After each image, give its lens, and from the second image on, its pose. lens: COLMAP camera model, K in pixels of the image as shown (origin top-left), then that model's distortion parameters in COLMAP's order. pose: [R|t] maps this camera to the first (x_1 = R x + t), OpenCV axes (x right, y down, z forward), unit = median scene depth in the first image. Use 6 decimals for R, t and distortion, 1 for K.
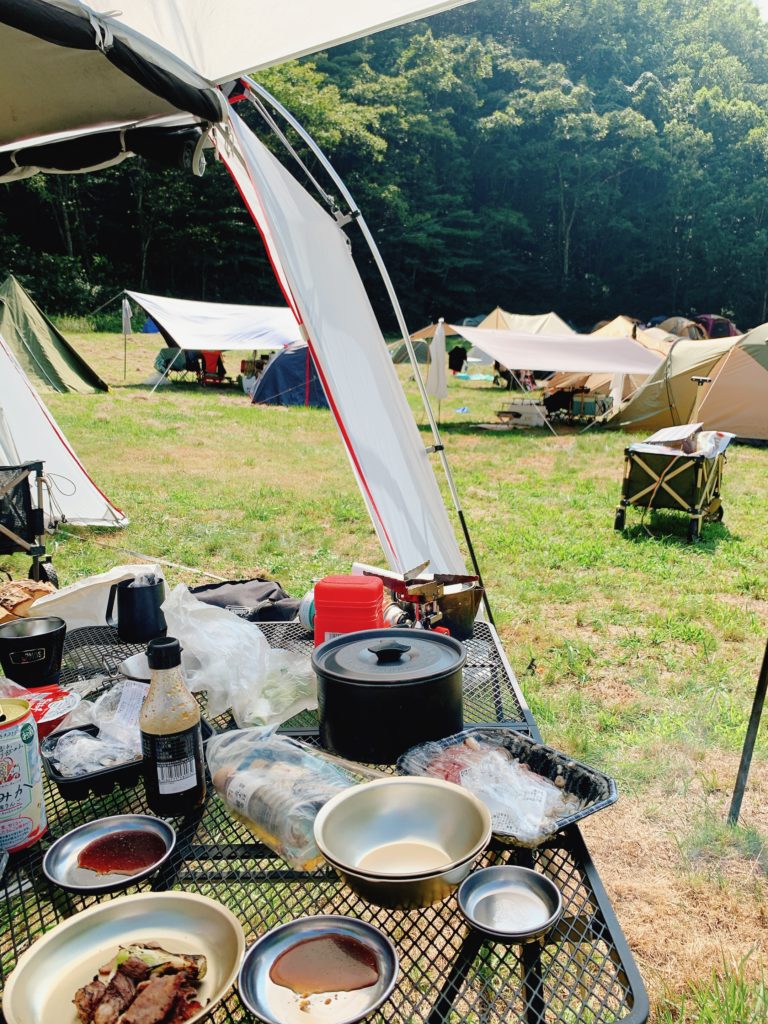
lens RADIAL K [[763.8, 0, 388.1], [0, 763.8, 512.0], [0, 0, 1]] dist [-0.022058, 0.008298]
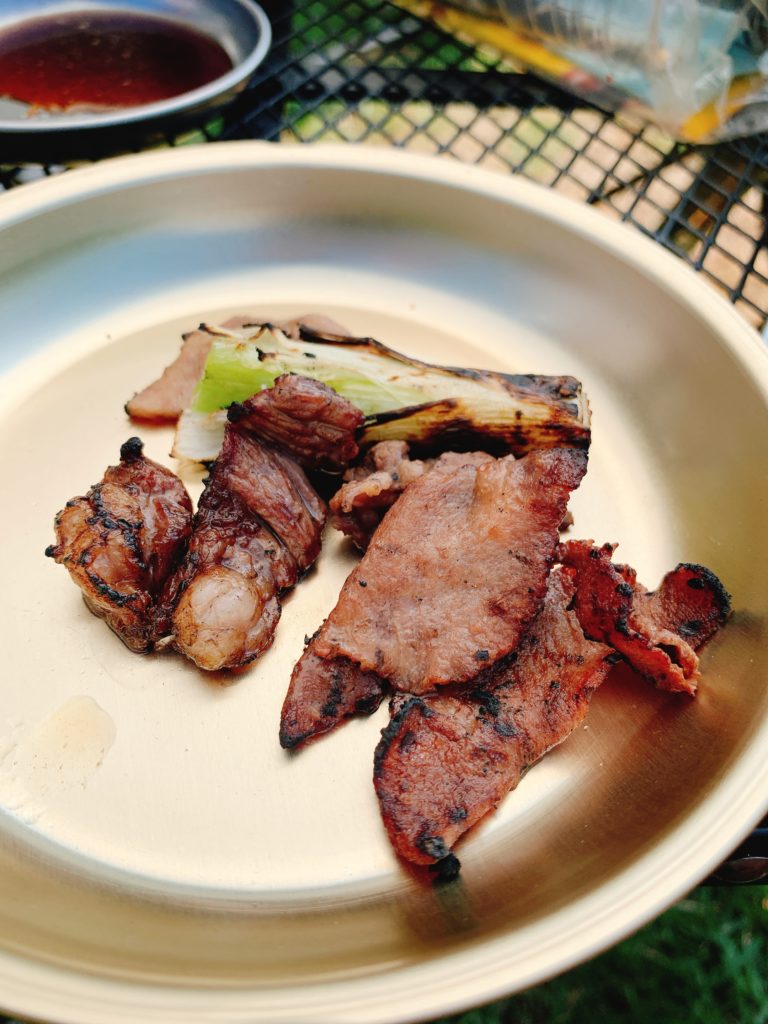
lens RADIAL K [[763.8, 0, 386.0], [0, 763.8, 511.4], [0, 0, 1]] dist [-0.022058, 0.008298]
pose [[0.994483, 0.031824, 0.099952, -0.337337], [-0.090978, 0.735979, 0.670863, 0.476312], [-0.052213, -0.676256, 0.734814, 0.827622]]
